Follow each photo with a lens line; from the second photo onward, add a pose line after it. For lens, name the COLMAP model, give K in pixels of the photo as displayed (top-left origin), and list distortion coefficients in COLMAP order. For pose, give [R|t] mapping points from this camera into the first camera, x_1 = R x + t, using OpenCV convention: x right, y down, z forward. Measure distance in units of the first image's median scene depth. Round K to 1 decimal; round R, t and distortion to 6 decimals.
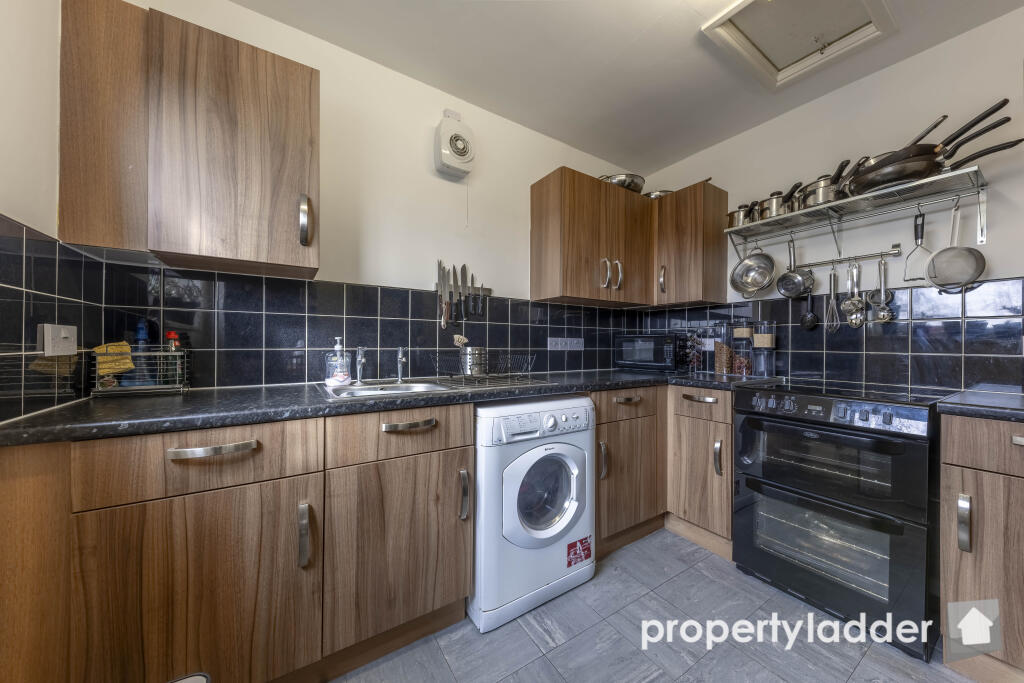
lens RADIAL K [[345.1, 0, 506.4], [0, 345.1, 341.7], [0, 0, 1]] dist [0.000723, 0.000078]
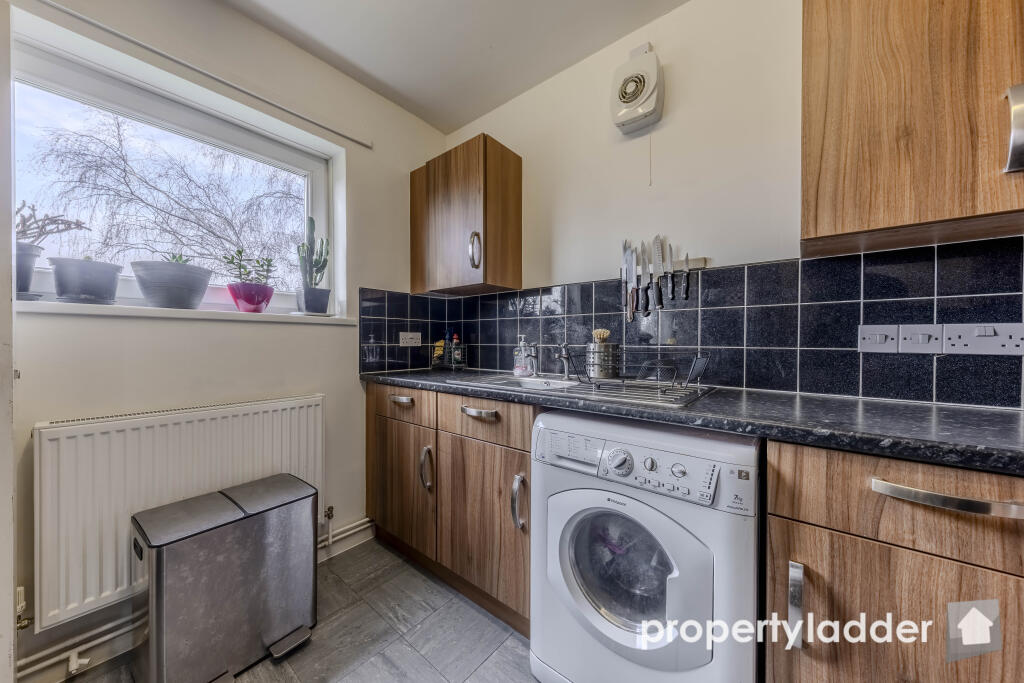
lens RADIAL K [[359.2, 0, 507.3], [0, 359.2, 336.0], [0, 0, 1]] dist [-0.000247, -0.000063]
pose [[0.299142, -0.016784, -0.954061, 0.814188], [0.008234, 0.999853, -0.015008, 0.010048], [0.954173, -0.003366, 0.299236, 0.695661]]
